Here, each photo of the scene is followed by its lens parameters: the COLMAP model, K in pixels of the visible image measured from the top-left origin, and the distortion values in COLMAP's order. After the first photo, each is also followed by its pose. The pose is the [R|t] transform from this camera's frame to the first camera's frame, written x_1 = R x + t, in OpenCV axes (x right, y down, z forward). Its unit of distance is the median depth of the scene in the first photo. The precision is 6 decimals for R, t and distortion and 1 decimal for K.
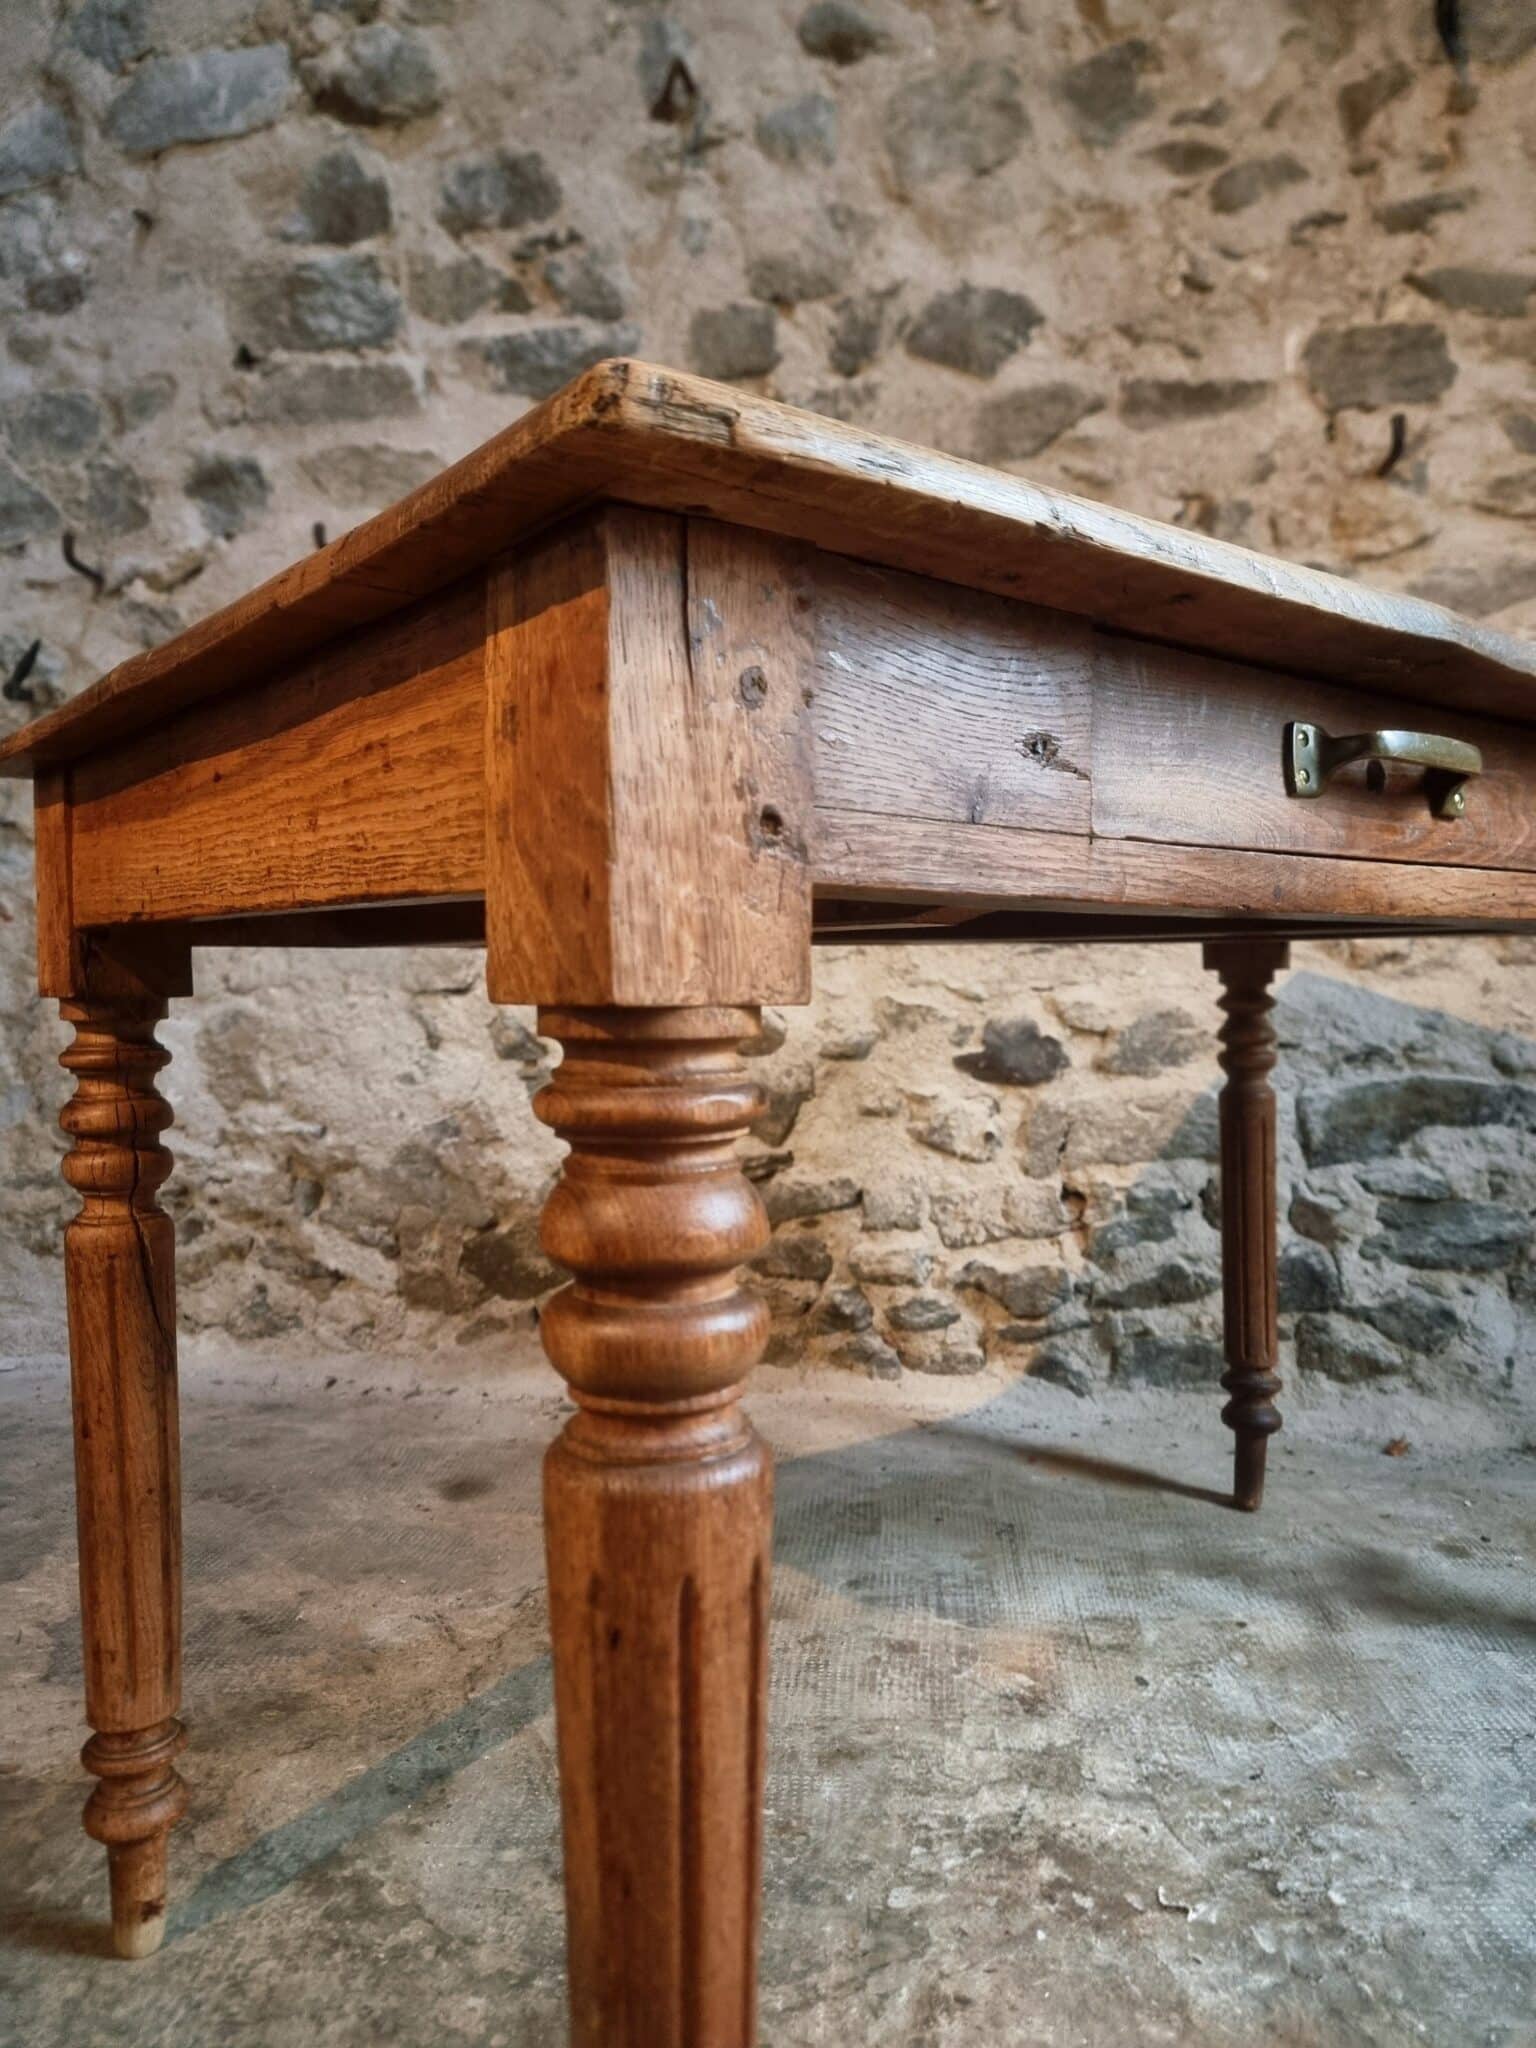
lens RADIAL K [[1436.4, 0, 743.2], [0, 1436.4, 1019.3], [0, 0, 1]] dist [0.068131, -0.068315]
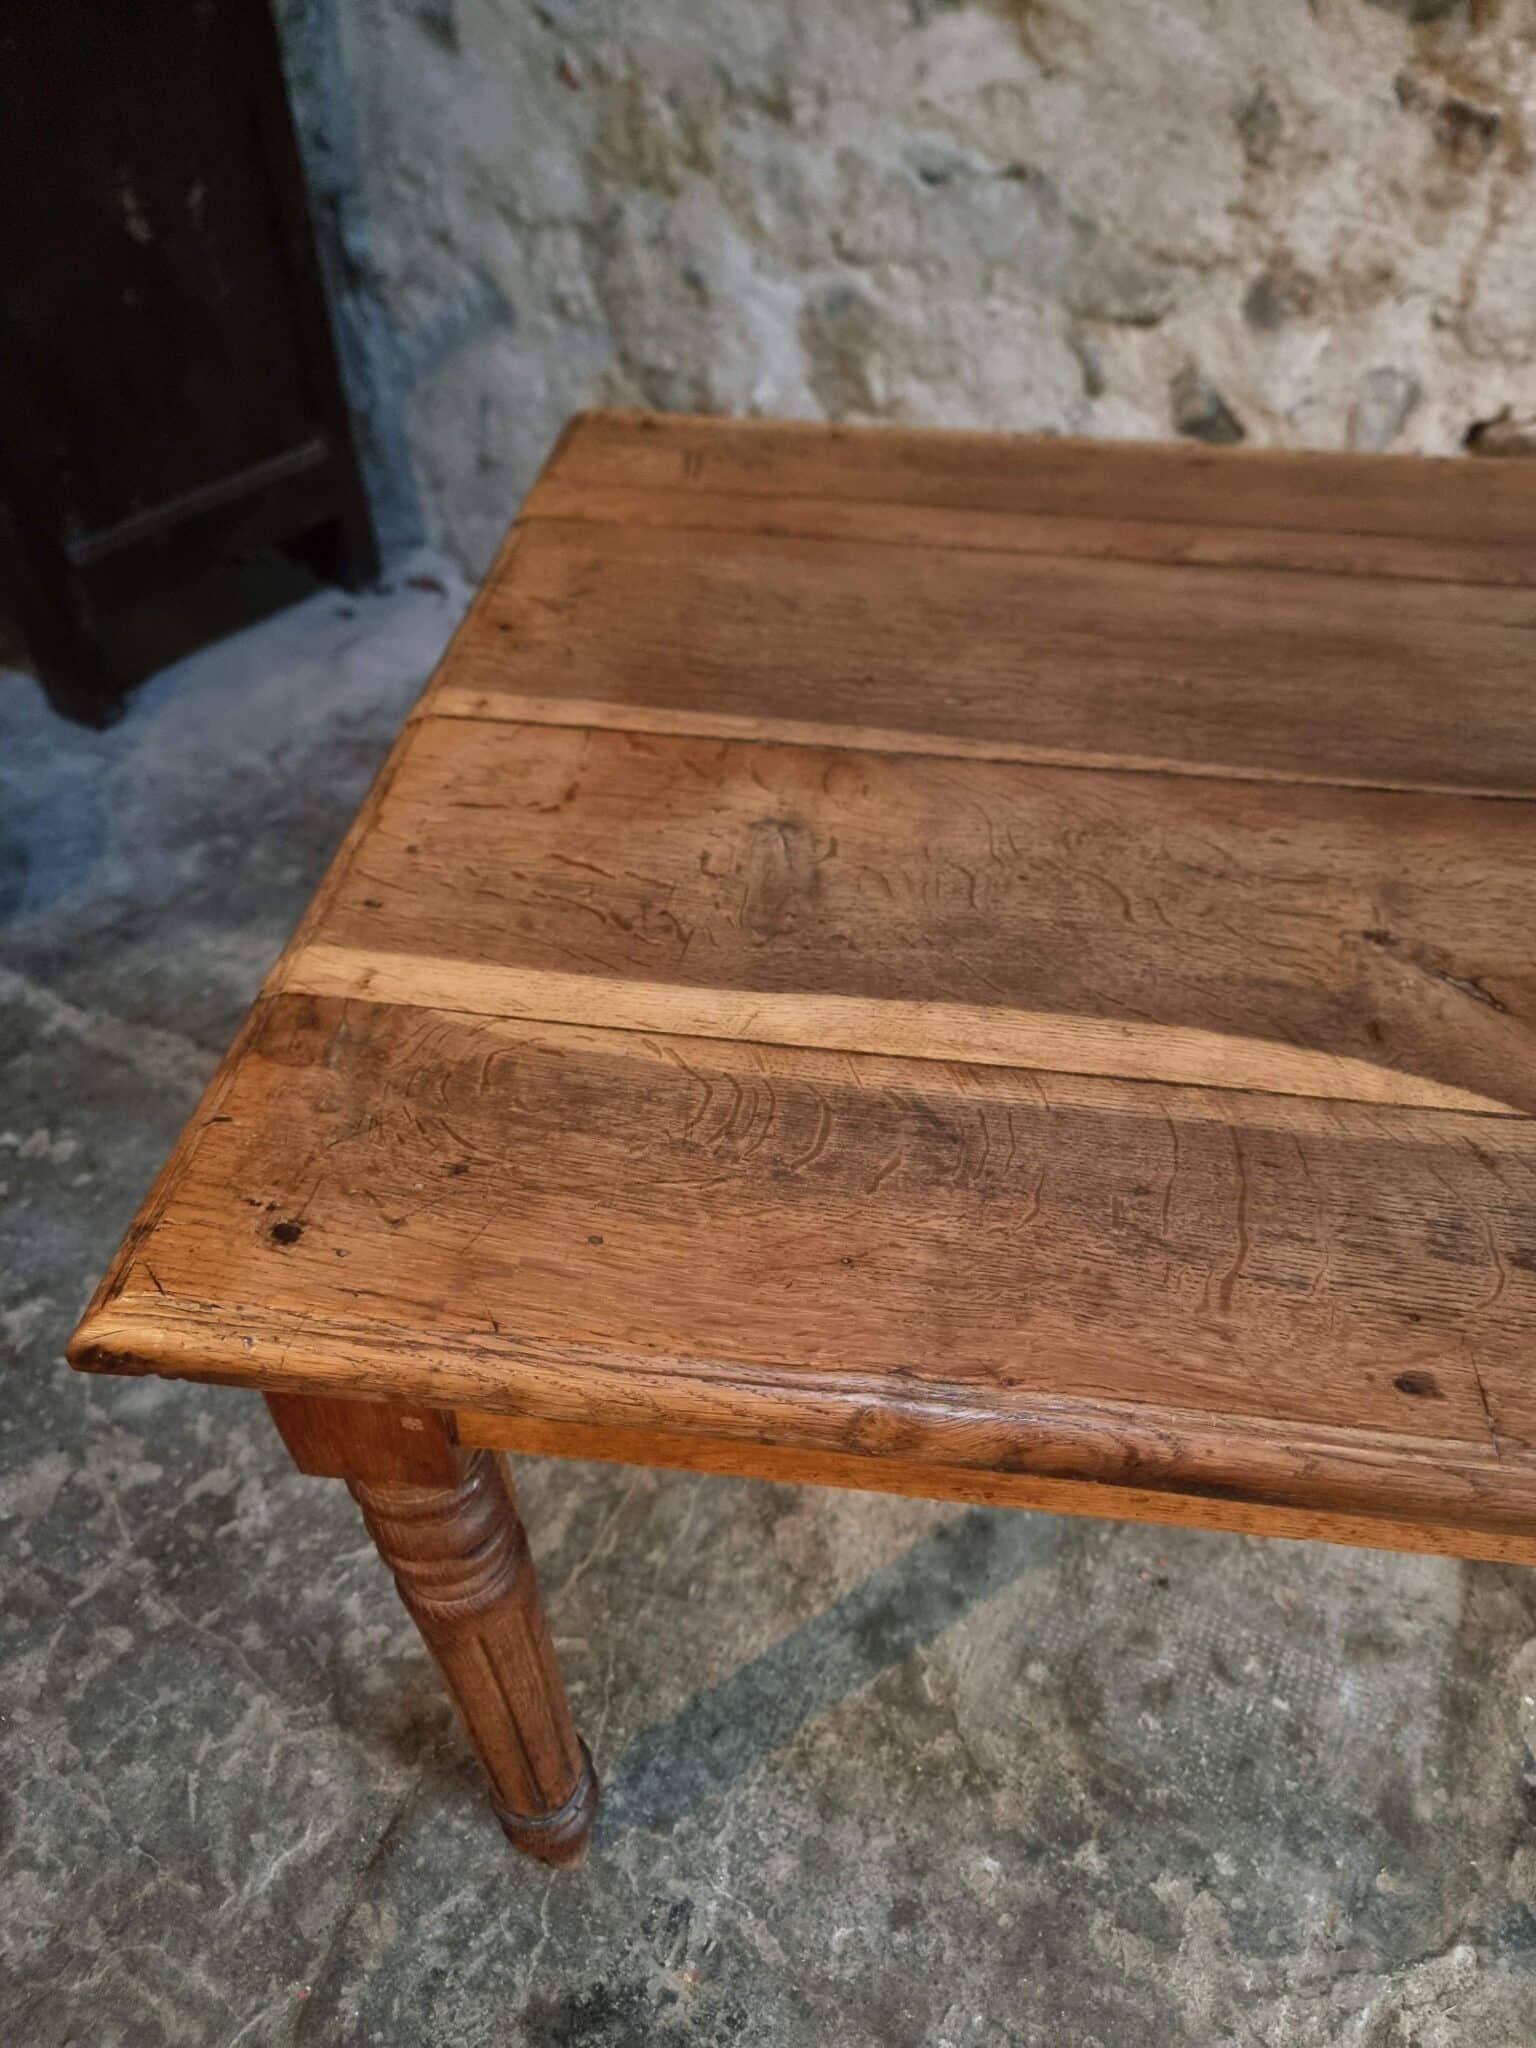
lens RADIAL K [[1473.3, 0, 760.8], [0, 1473.3, 1026.3], [0, 0, 1]] dist [0.091487, -0.091813]
pose [[0.928466, 0.262365, -0.262899, -0.092696], [-0.015851, 0.735170, 0.677697, -0.287414], [0.371080, -0.625052, 0.686739, 0.221371]]
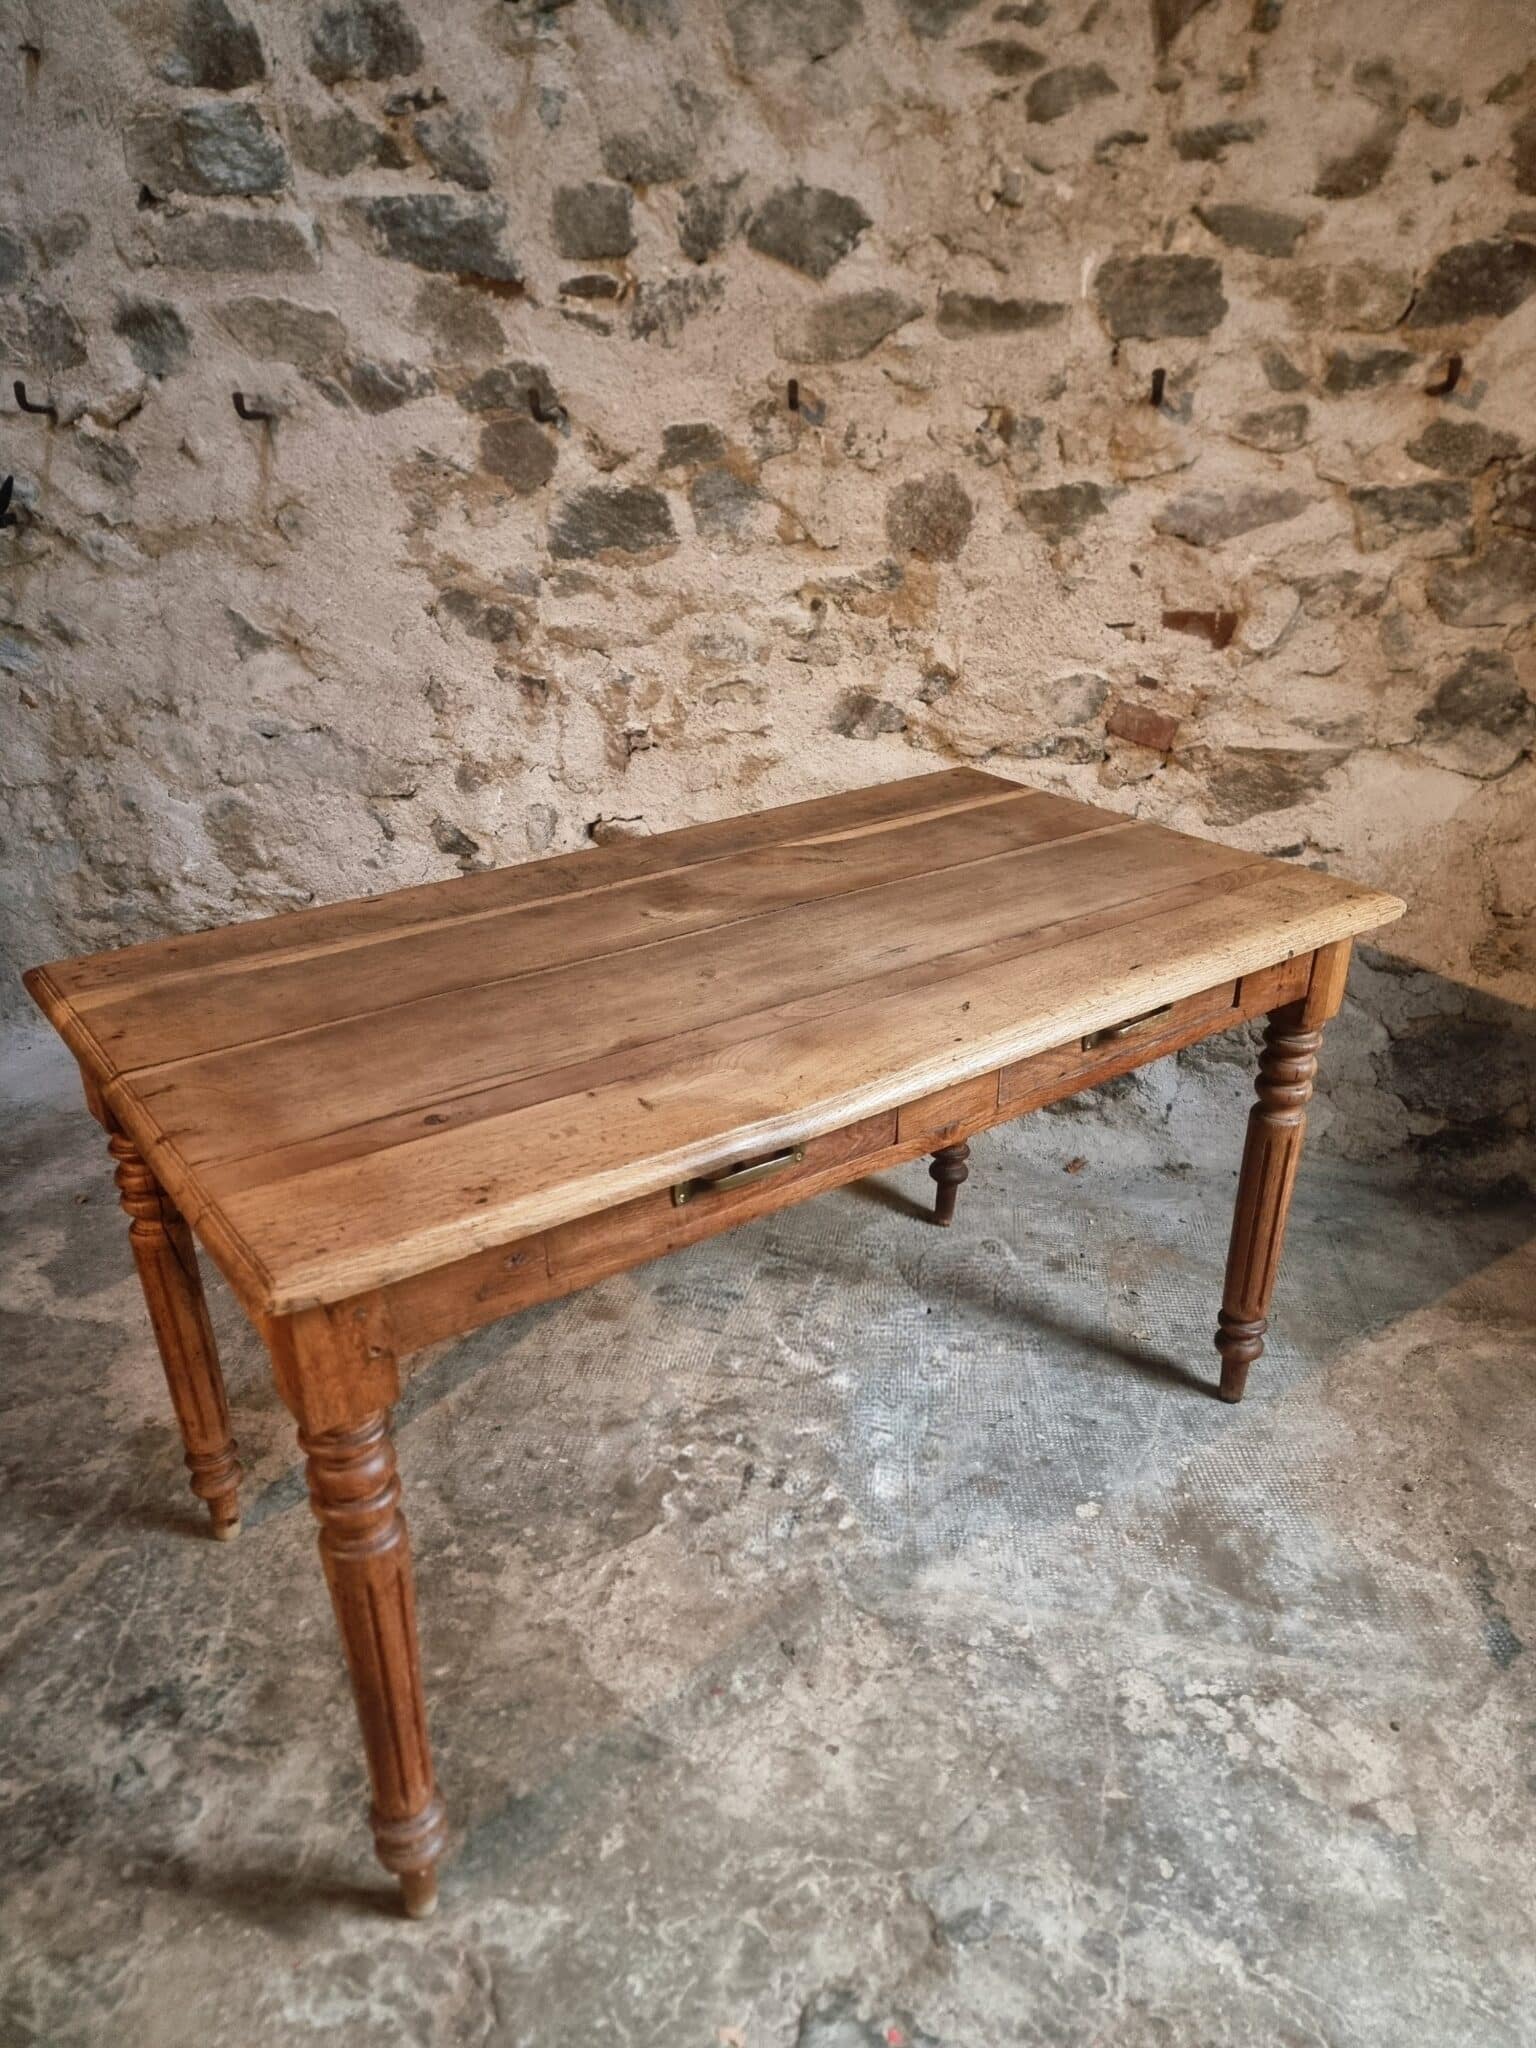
lens RADIAL K [[1426.4, 0, 758.6], [0, 1426.4, 1043.8], [0, 0, 1]] dist [0.081253, -0.072242]
pose [[0.999475, 0.014774, -0.028838, 0.162121], [-0.001989, 0.916301, 0.400486, -0.351846], [0.032341, -0.400218, 0.915849, -0.236043]]
